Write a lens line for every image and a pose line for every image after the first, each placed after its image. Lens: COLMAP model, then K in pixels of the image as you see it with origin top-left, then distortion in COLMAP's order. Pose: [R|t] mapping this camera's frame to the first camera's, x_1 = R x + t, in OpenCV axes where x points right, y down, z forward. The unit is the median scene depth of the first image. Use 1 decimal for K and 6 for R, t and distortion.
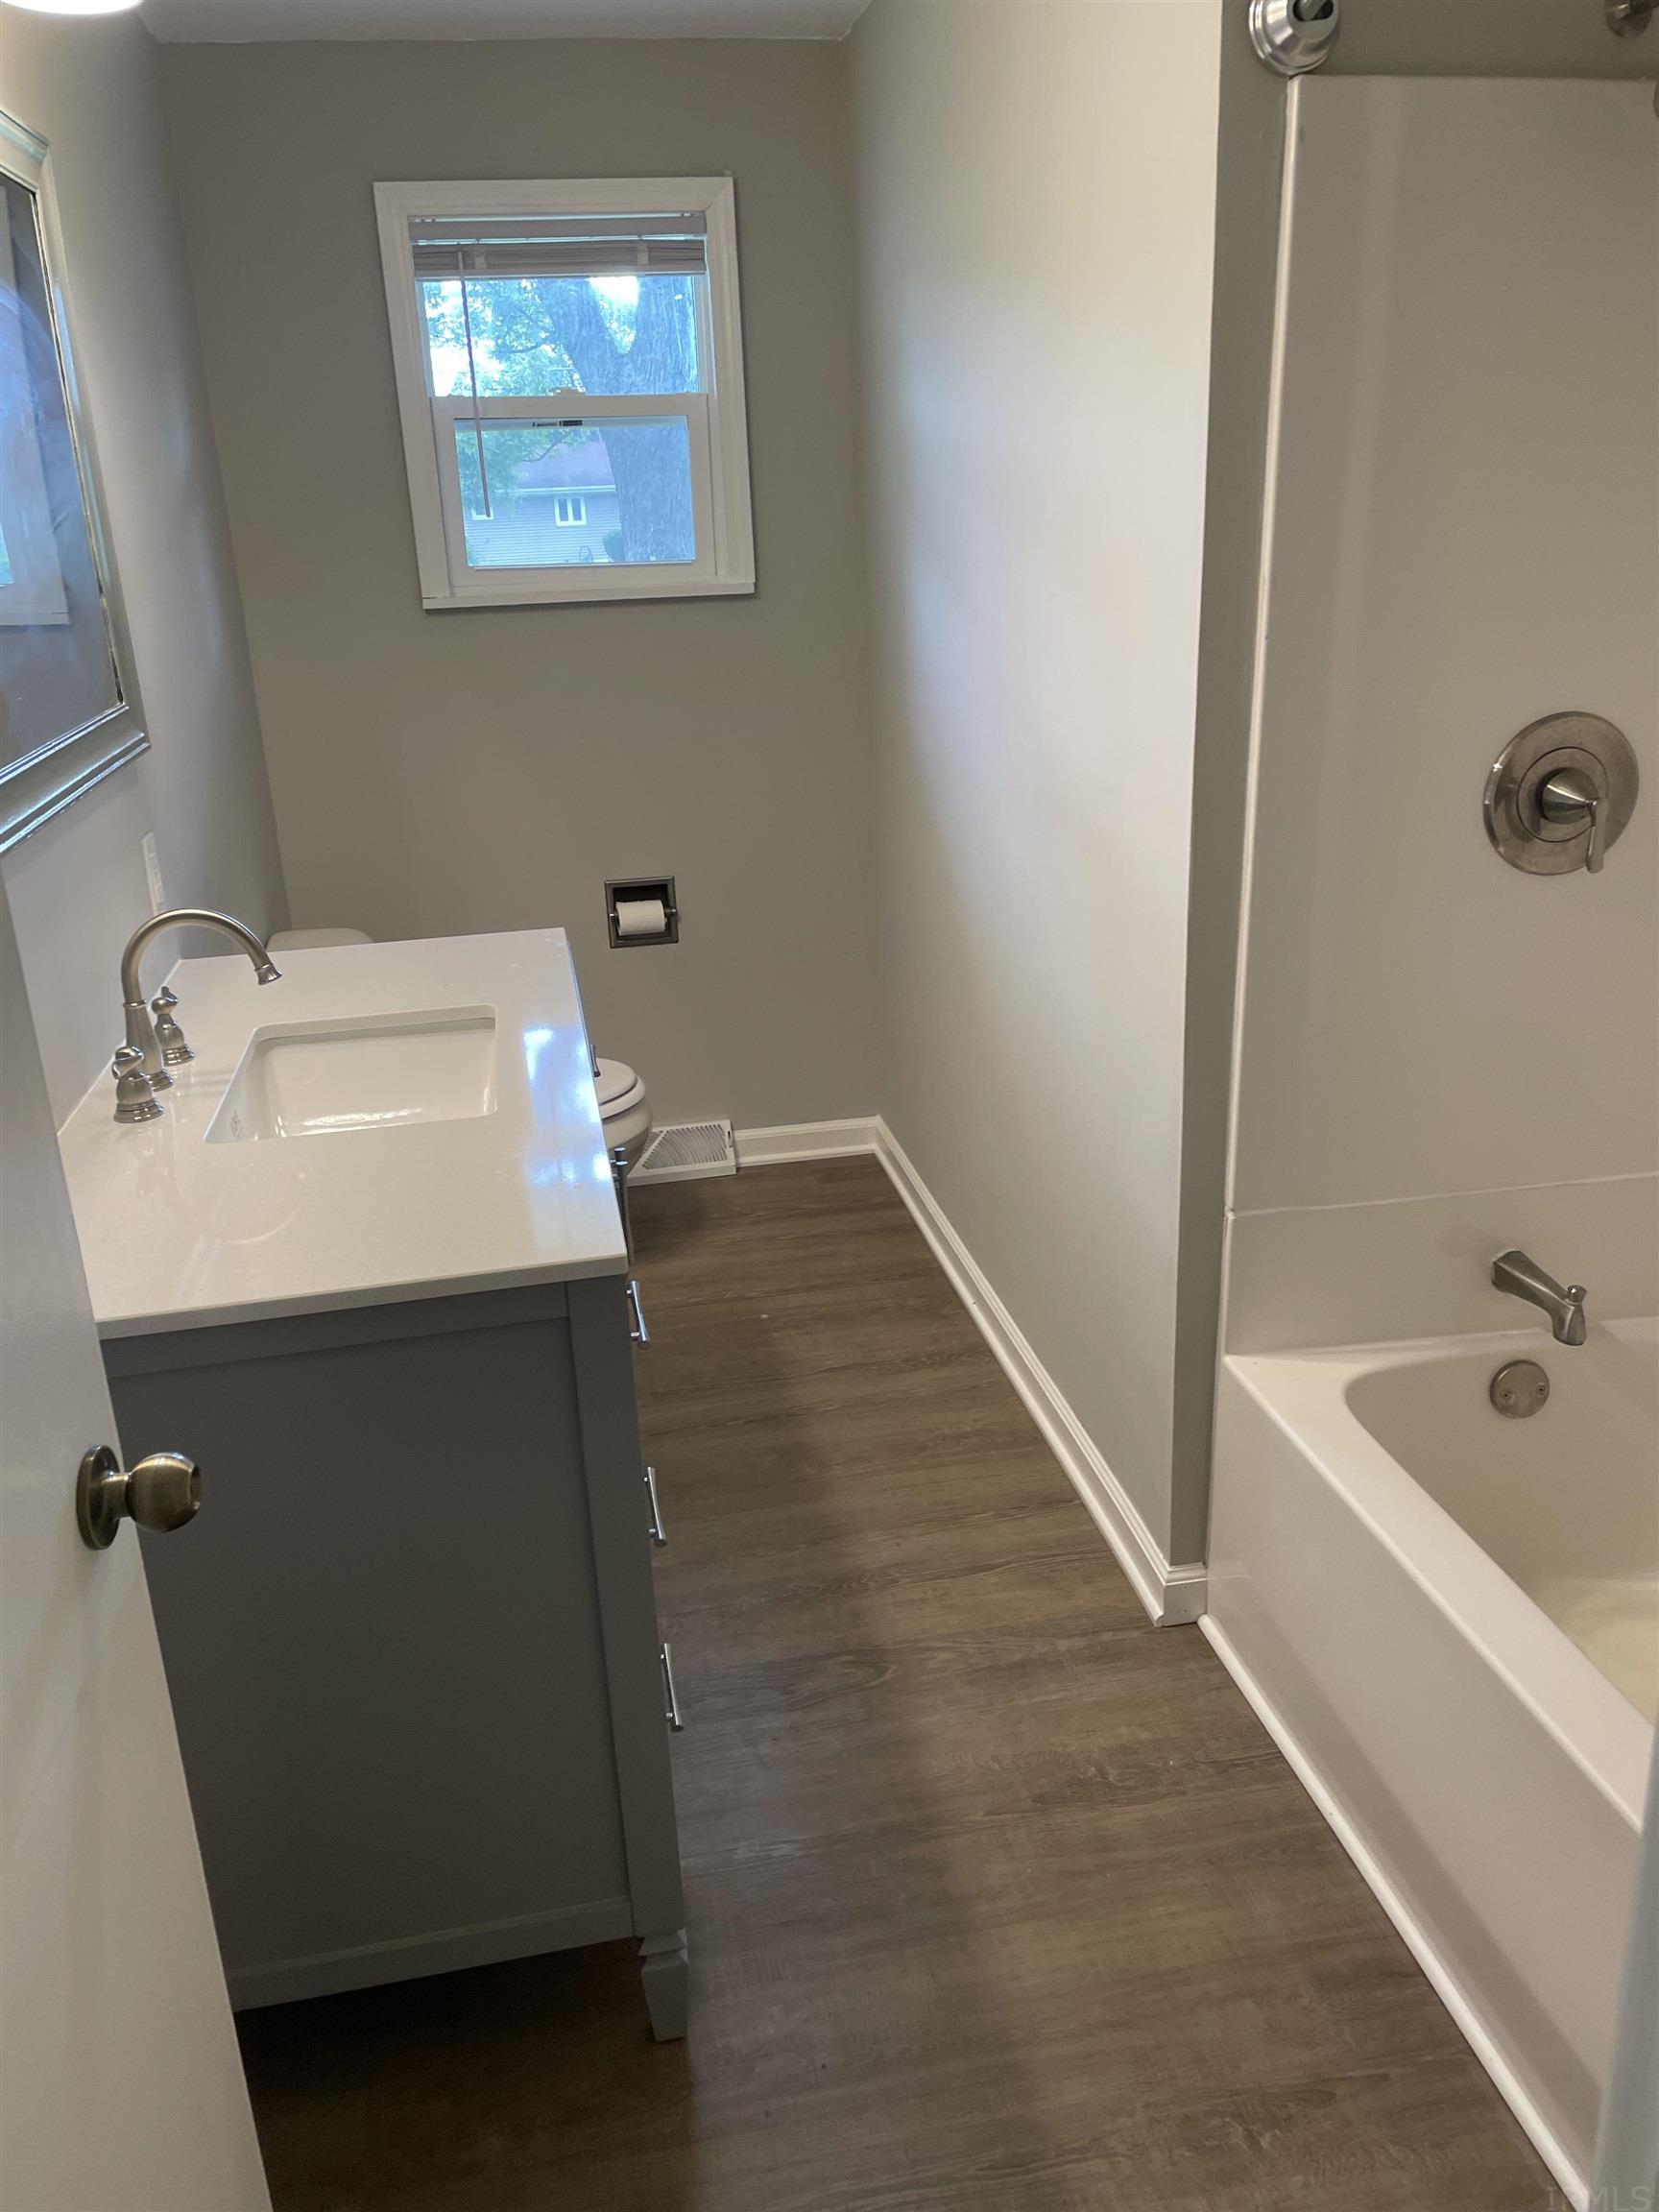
lens RADIAL K [[1707.3, 0, 817.2], [0, 1707.3, 1103.7], [0, 0, 1]] dist [0.027816, -0.042448]
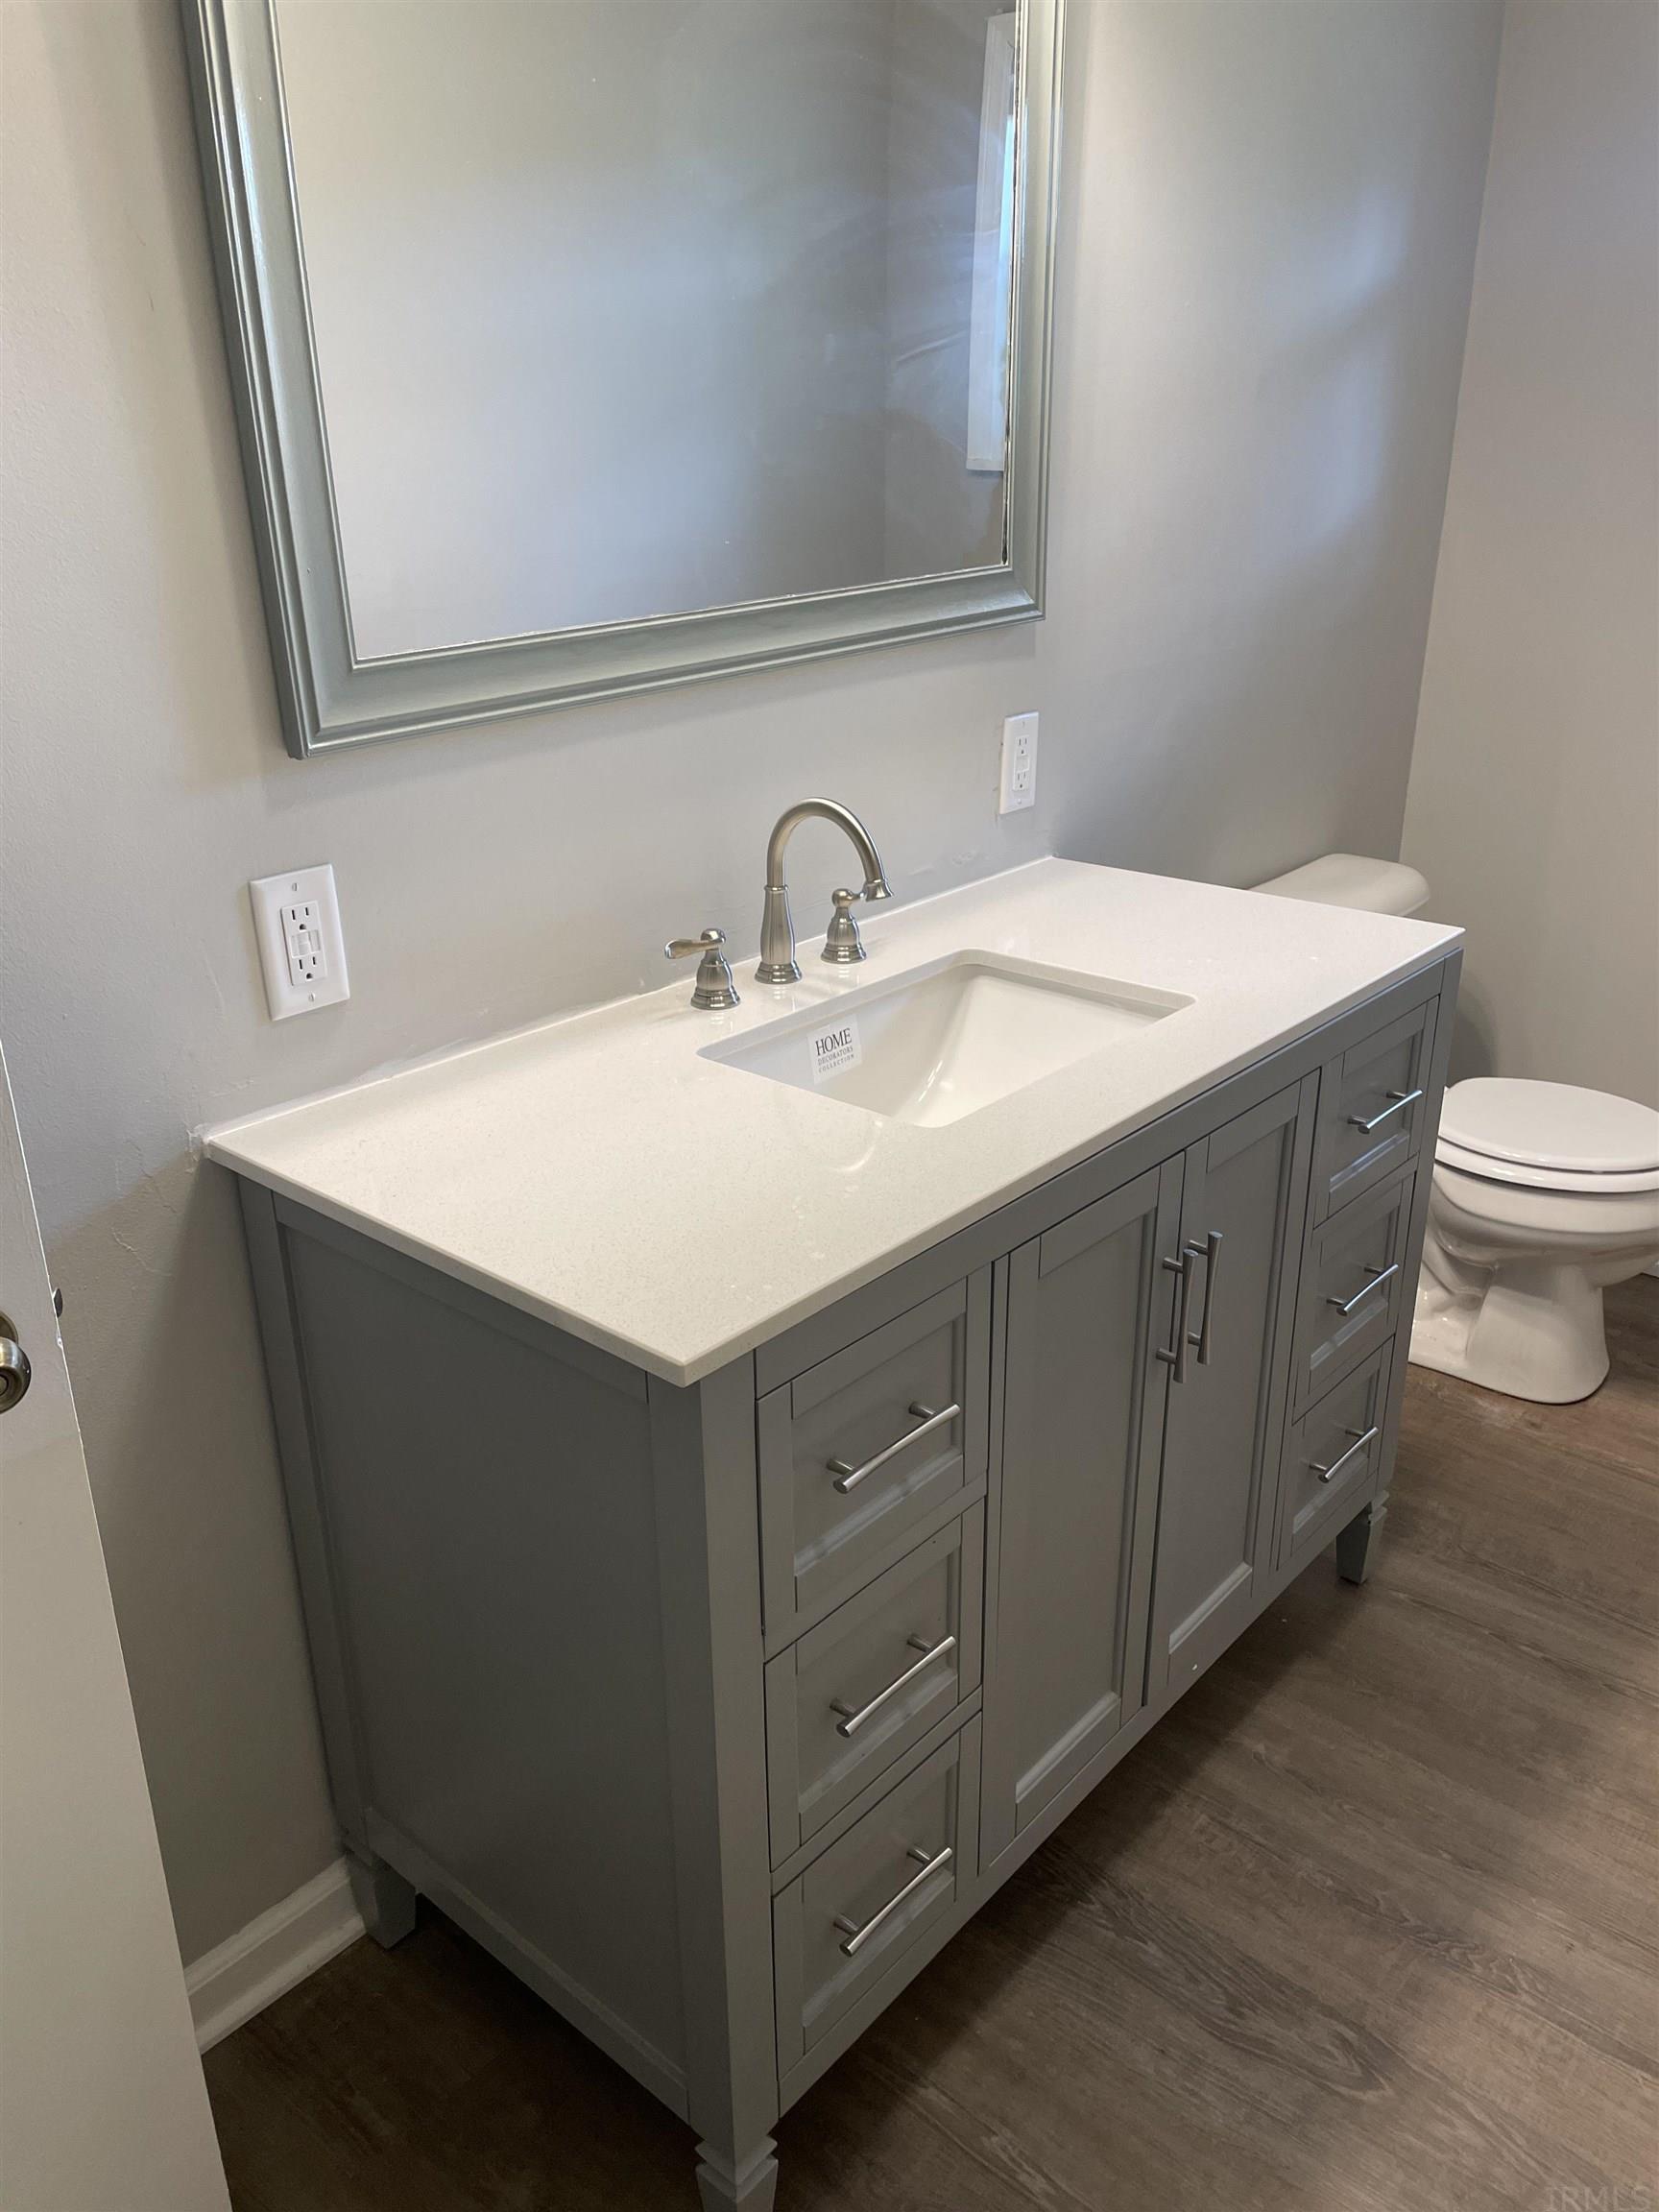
lens RADIAL K [[1707.3, 0, 823.0], [0, 1707.3, 1104.6], [0, 0, 1]] dist [0.027816, -0.042448]
pose [[0.604589, 0.329326, -0.725270, 0.272587], [-0.273079, 0.941043, 0.199663, -0.115749], [0.748265, 0.077342, 0.658876, 0.346952]]
